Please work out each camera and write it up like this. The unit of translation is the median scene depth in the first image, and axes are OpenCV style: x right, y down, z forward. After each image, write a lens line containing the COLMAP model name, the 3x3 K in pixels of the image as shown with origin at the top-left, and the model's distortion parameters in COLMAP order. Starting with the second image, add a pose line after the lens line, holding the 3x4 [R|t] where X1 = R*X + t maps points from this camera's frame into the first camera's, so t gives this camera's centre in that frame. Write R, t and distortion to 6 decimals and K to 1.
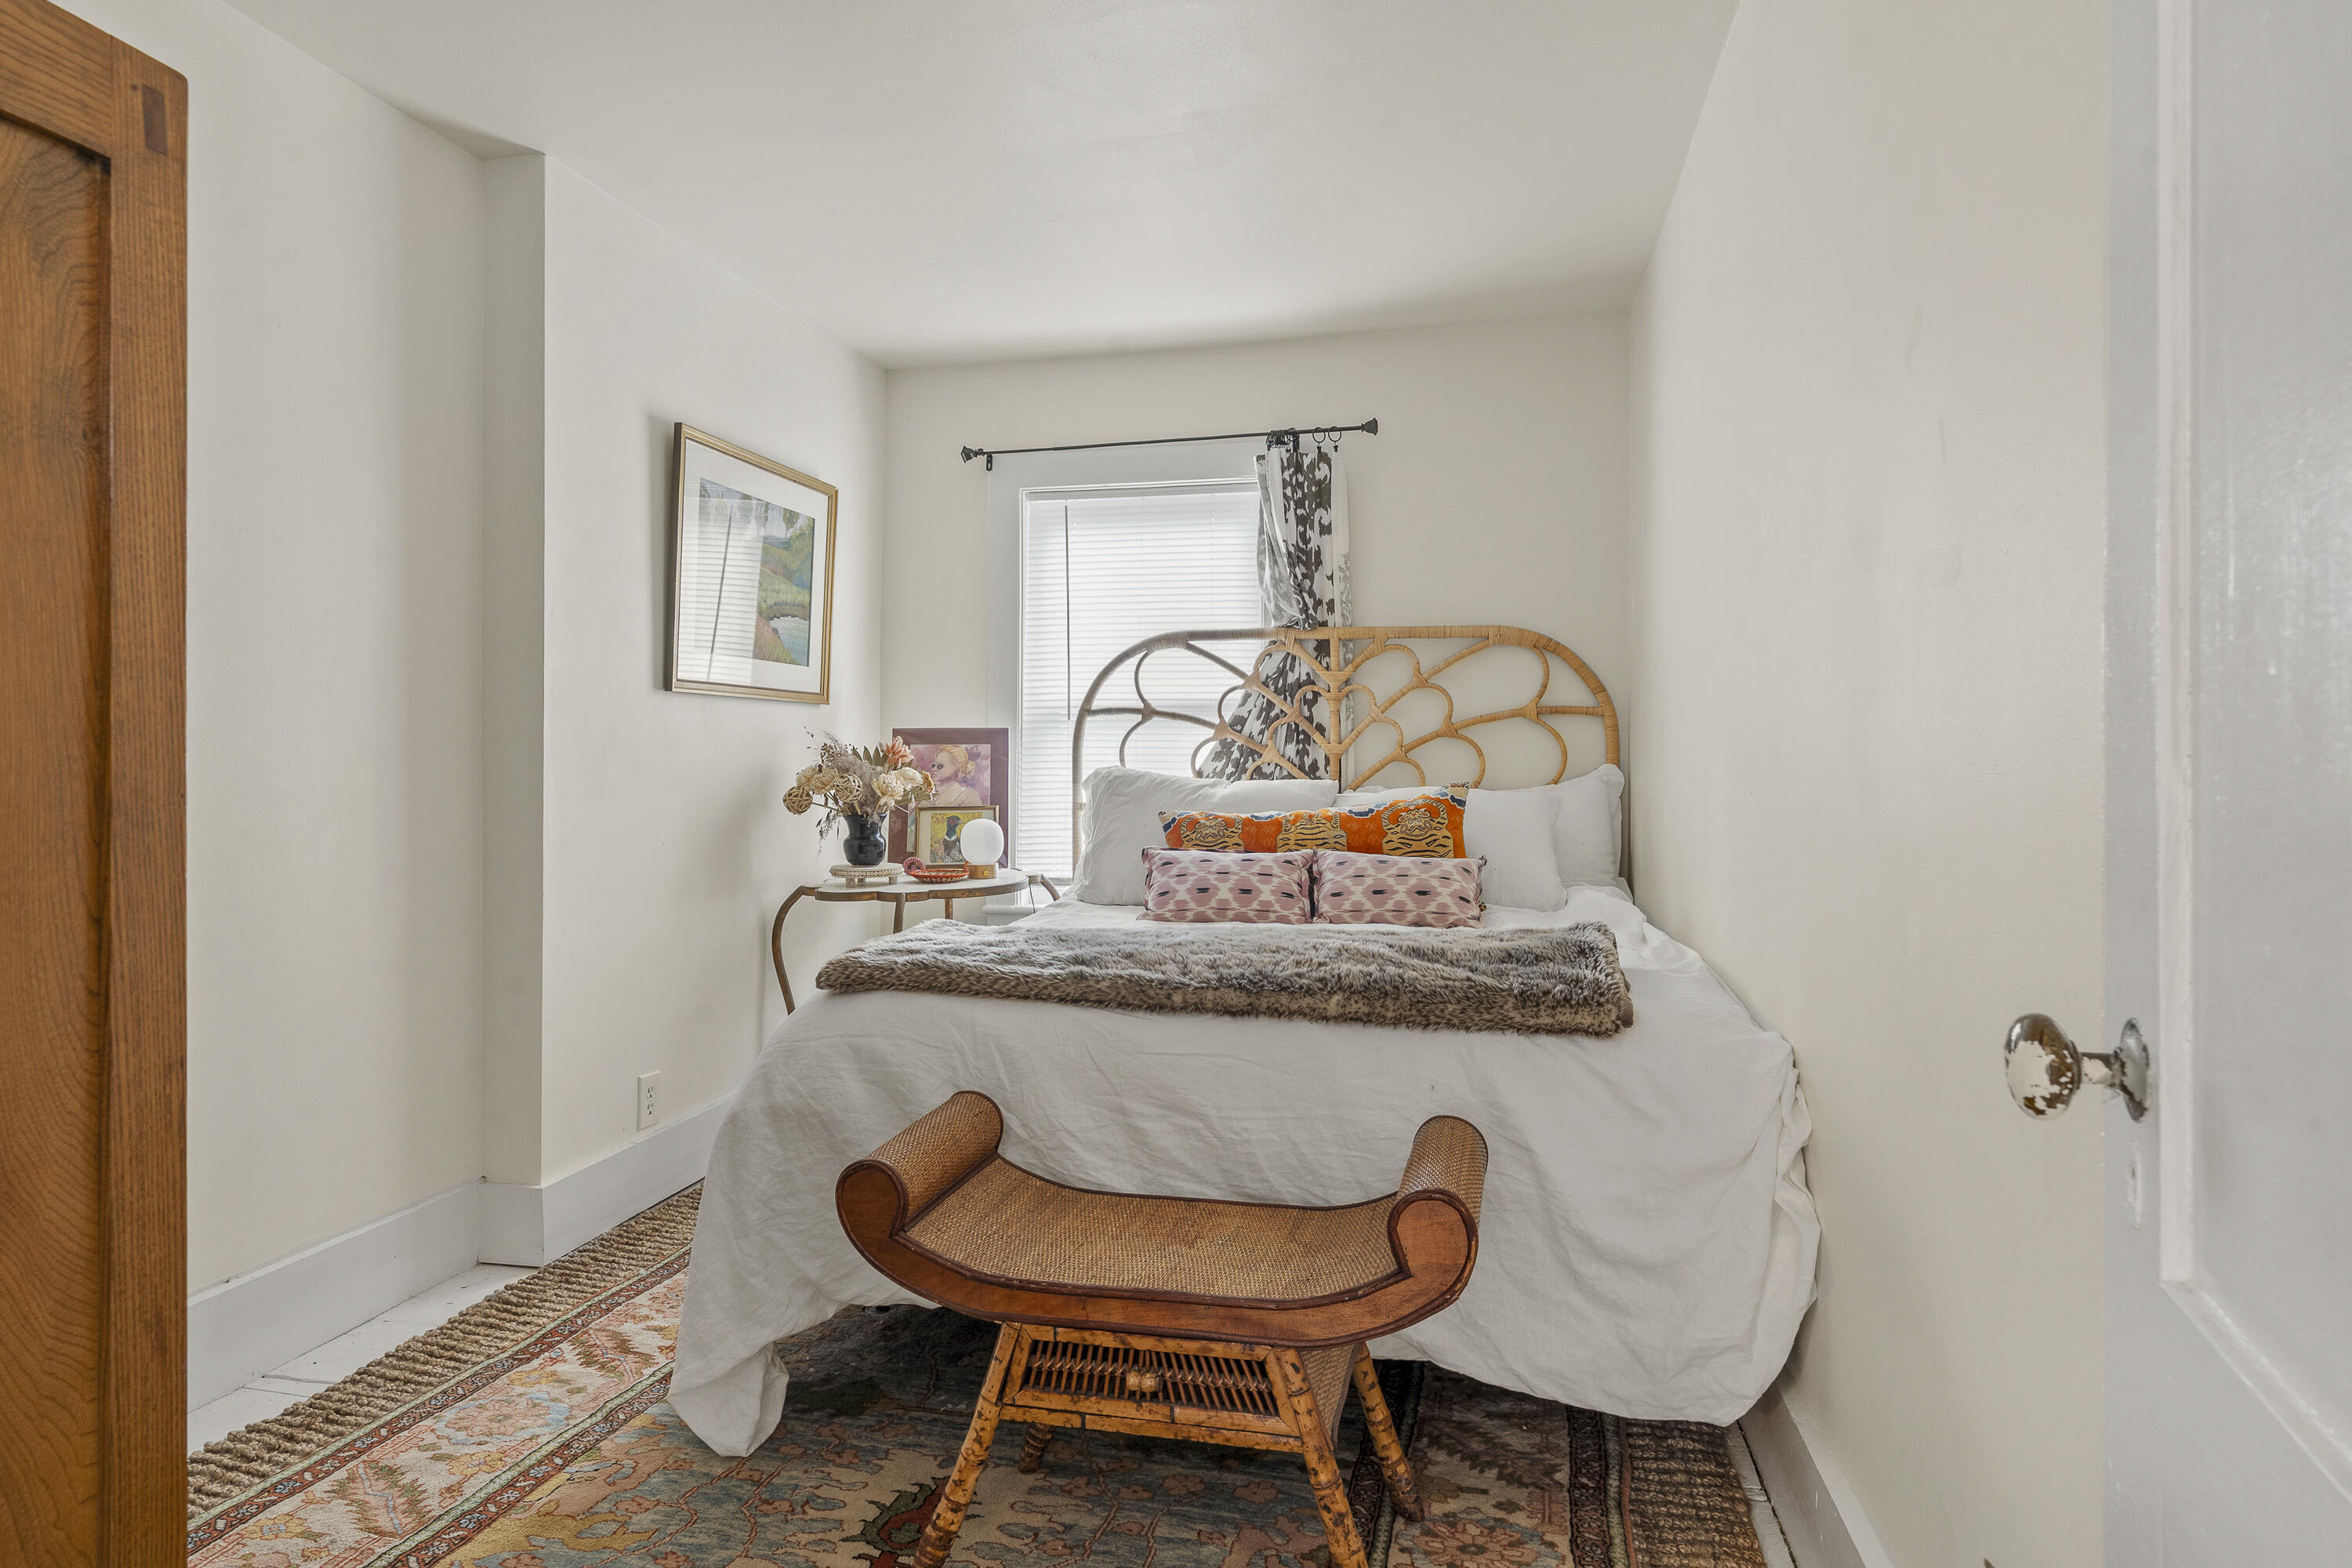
lens RADIAL K [[1347.2, 0, 1175.1], [0, 1347.2, 776.2], [0, 0, 1]] dist [-0.002141, -0.000020]
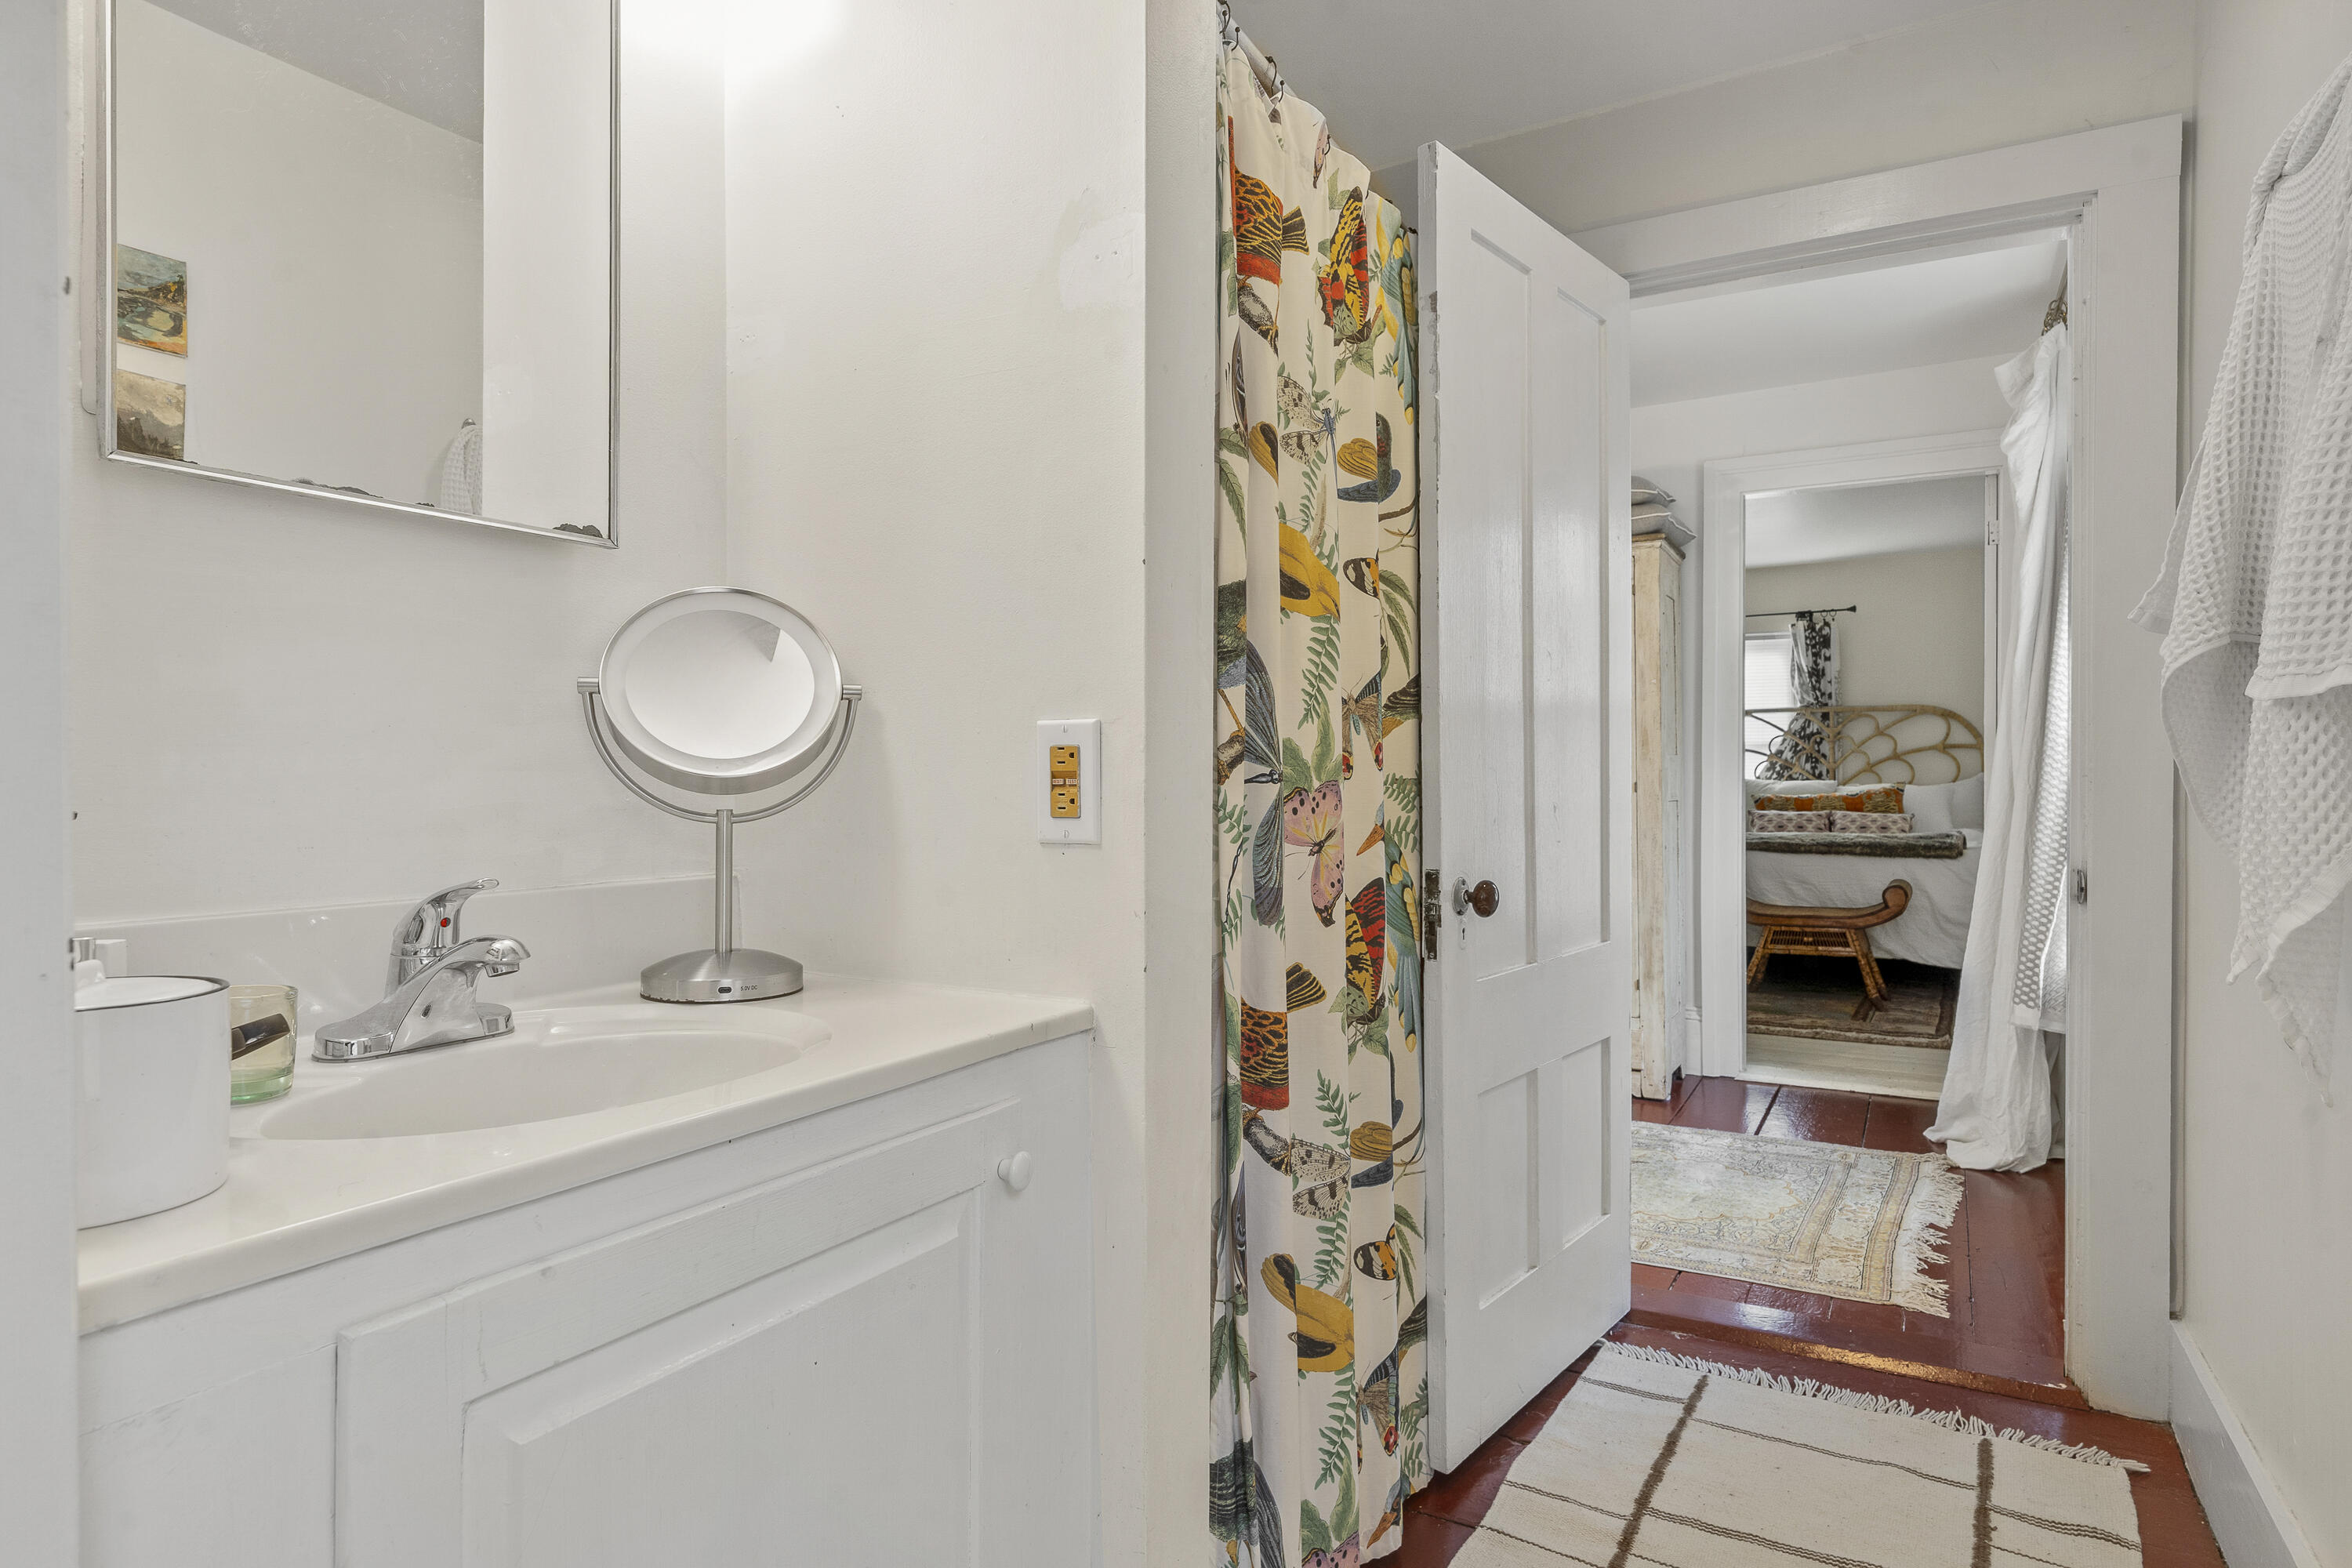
lens RADIAL K [[1278.2, 0, 1176.3], [0, 1278.2, 792.7], [0, 0, 1]] dist [0.000562, 0.000089]
pose [[0.954494, 0.000415, -0.298228, -0.256790], [0.002042, 0.999967, 0.007926, 0.003603], [0.298222, -0.008174, 0.954462, -1.168043]]
